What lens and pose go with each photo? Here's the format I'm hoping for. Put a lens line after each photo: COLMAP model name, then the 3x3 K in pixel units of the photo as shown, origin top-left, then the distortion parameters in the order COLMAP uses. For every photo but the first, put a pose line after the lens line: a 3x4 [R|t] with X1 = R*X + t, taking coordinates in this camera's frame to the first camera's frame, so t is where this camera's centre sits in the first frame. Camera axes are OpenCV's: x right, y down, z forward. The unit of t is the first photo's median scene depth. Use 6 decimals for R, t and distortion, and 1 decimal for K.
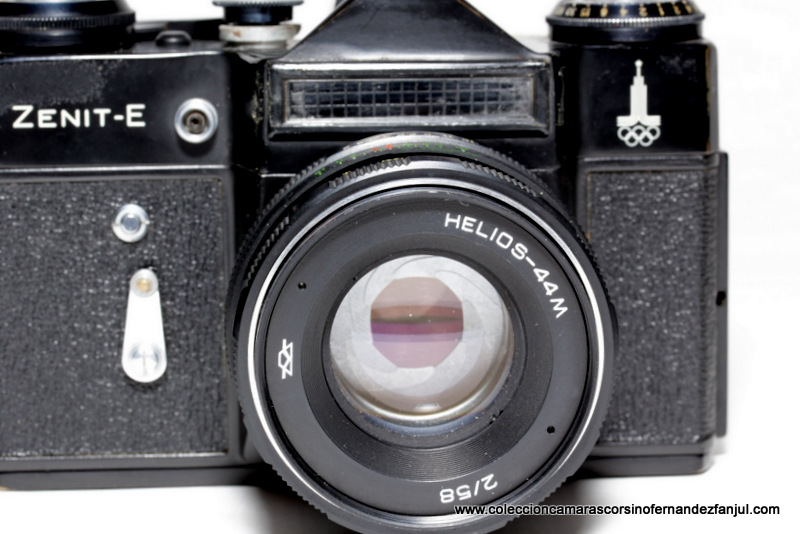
lens RADIAL K [[2274.8, 0, 400.7], [0, 2274.8, 266.8], [0, 0, 1]] dist [0.023916, 0.000000]
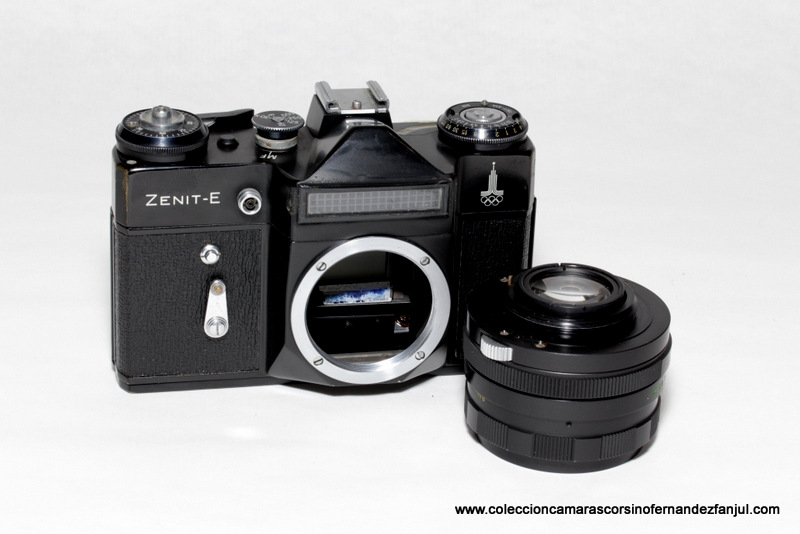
lens RADIAL K [[2274.8, 0, 399.5], [0, 2274.8, 267.1], [0, 0, 1]] dist [0.023916, 0.000000]
pose [[0.985143, -0.019512, 0.170622, -0.276523], [-0.030428, 0.957974, 0.285237, -0.520888], [-0.169017, -0.286191, 0.943148, -0.702741]]
